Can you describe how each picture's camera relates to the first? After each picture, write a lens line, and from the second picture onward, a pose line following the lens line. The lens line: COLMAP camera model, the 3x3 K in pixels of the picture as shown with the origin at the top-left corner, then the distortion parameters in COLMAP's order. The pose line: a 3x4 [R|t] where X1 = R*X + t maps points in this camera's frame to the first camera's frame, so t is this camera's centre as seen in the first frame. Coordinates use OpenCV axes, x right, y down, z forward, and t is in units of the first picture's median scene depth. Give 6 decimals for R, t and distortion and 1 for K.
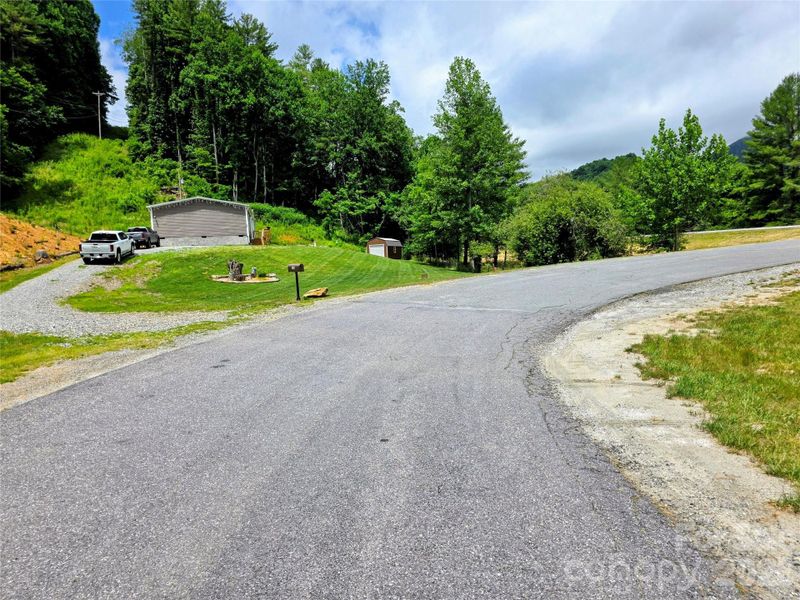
lens RADIAL K [[546.5, 0, 414.5], [0, 546.5, 303.6], [0, 0, 1]] dist [0.040455, -0.033758]
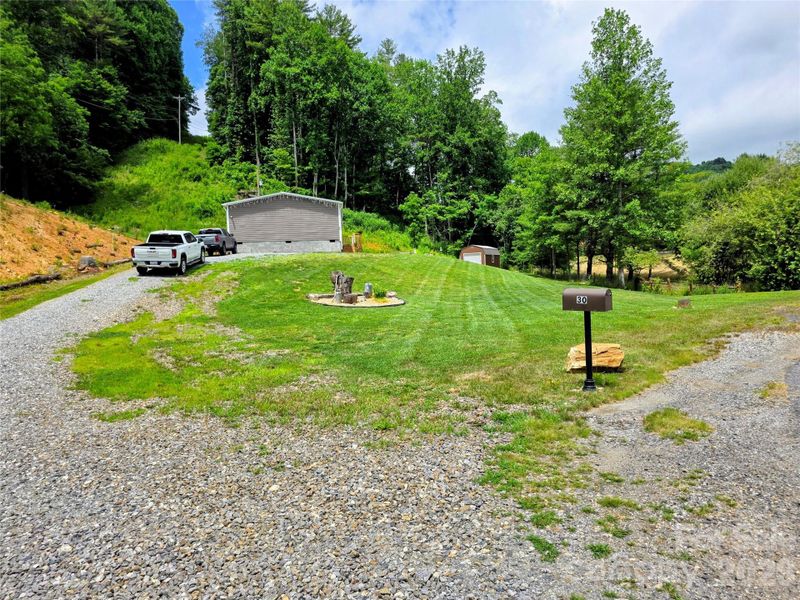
lens RADIAL K [[546.5, 0, 402.9], [0, 546.5, 305.1], [0, 0, 1]] dist [0.040455, -0.033758]
pose [[0.990840, 0.016748, -0.133998, -0.055897], [-0.018901, 0.999712, -0.014812, -0.010255], [0.133711, 0.017209, 0.990871, 0.118699]]
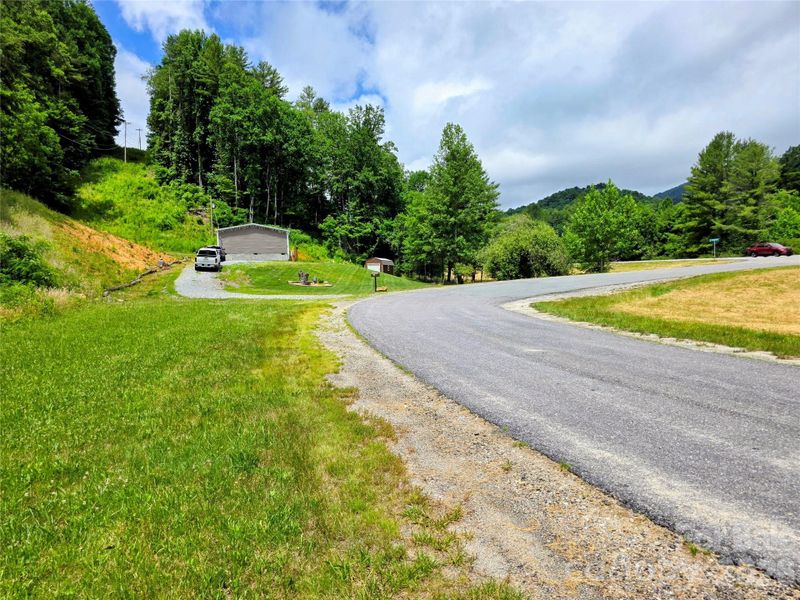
lens RADIAL K [[546.5, 0, 407.9], [0, 546.5, 312.3], [0, 0, 1]] dist [0.040455, -0.033758]
pose [[0.998950, 0.026908, 0.037087, -0.032783], [-0.026130, 0.999431, -0.021309, 0.019712], [-0.037640, 0.020318, 0.999085, -0.171462]]
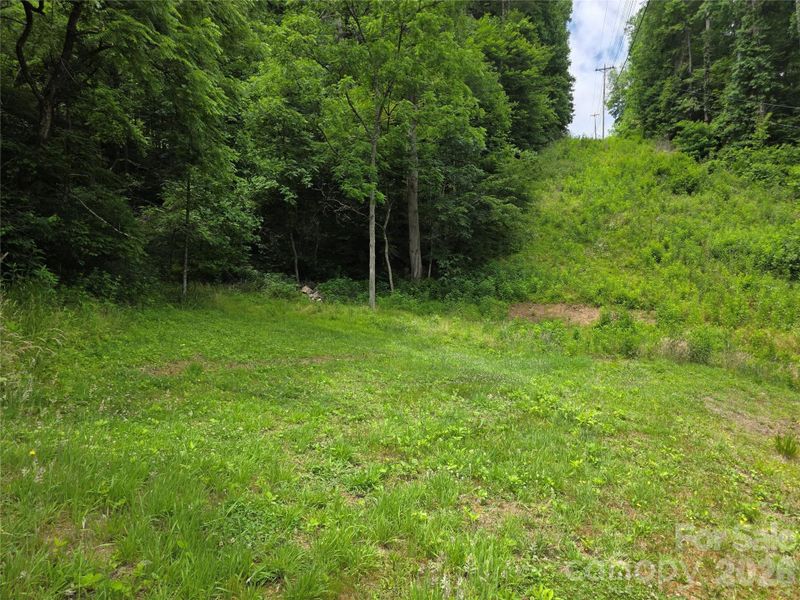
lens RADIAL K [[546.5, 0, 404.6], [0, 546.5, 308.0], [0, 0, 1]] dist [0.040455, -0.033758]
pose [[0.768863, 0.031040, -0.638659, -0.422719], [-0.050165, 0.998671, -0.011855, -0.113818], [0.637442, 0.041153, 0.769398, 0.486907]]
